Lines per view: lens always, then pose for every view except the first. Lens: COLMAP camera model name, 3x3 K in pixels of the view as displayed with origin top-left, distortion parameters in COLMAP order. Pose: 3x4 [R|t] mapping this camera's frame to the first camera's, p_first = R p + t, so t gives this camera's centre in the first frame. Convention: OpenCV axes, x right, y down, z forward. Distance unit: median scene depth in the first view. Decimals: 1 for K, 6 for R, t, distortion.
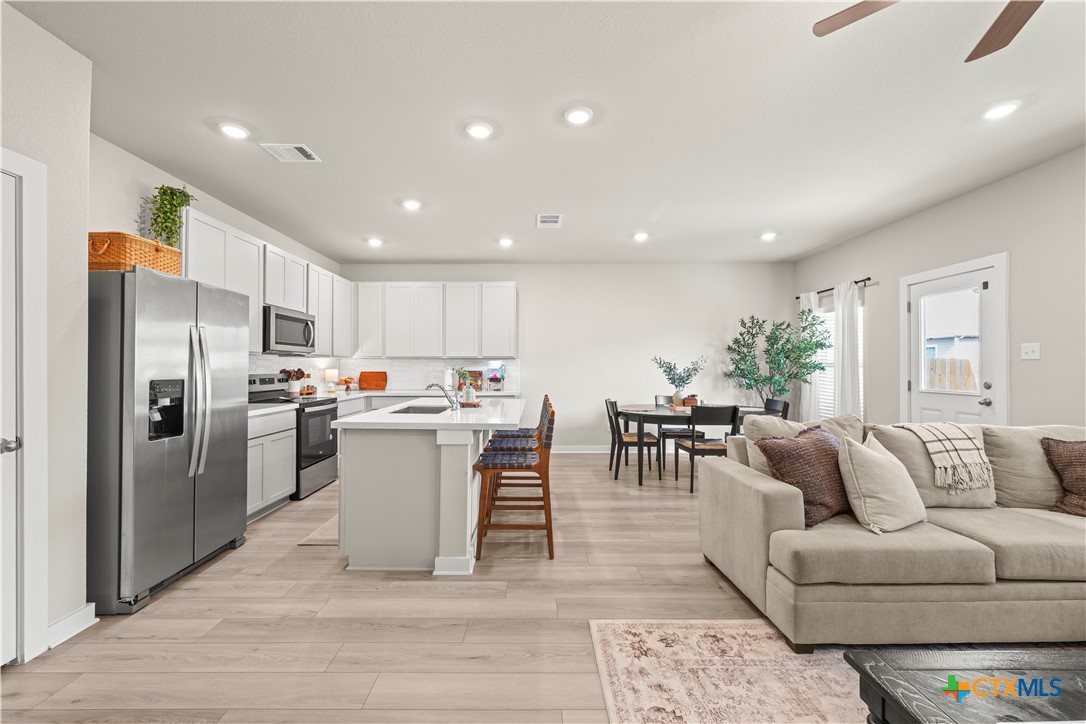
lens RADIAL K [[429.4, 0, 542.2], [0, 429.4, 364.6], [0, 0, 1]] dist [-0.002084, -0.000247]
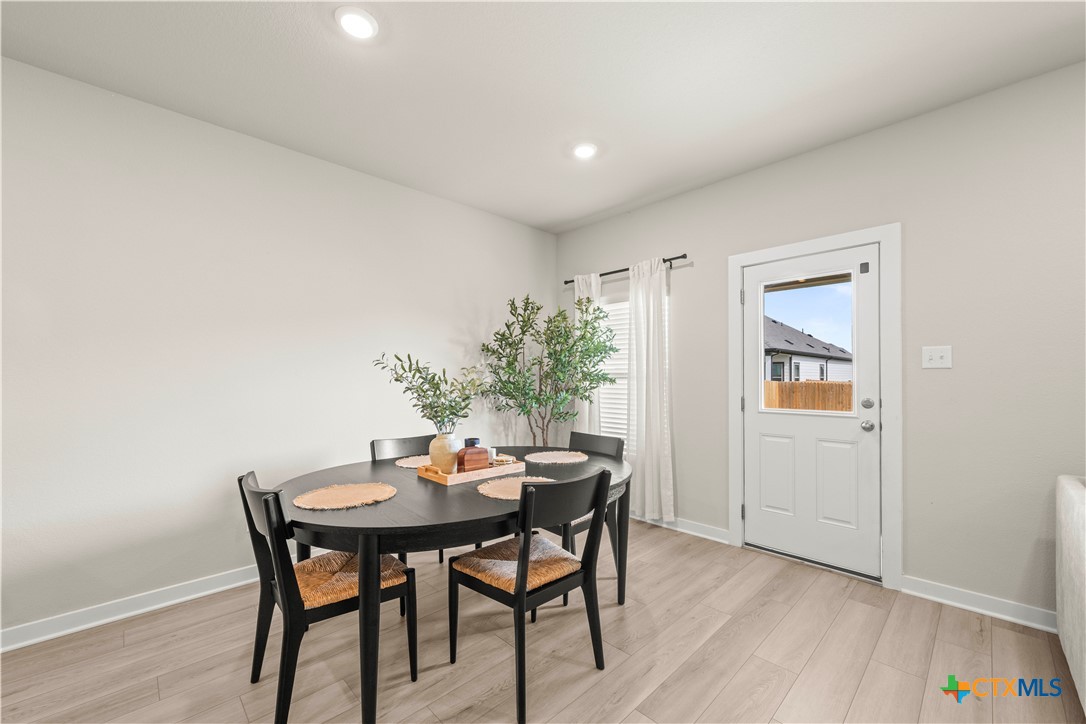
lens RADIAL K [[429.4, 0, 542.2], [0, 429.4, 364.6], [0, 0, 1]] dist [-0.002084, -0.000247]
pose [[0.726043, 0.020212, 0.687352, 0.082947], [-0.001859, 0.999622, -0.027431, 0.002158], [-0.687647, 0.018639, 0.725806, 0.565820]]
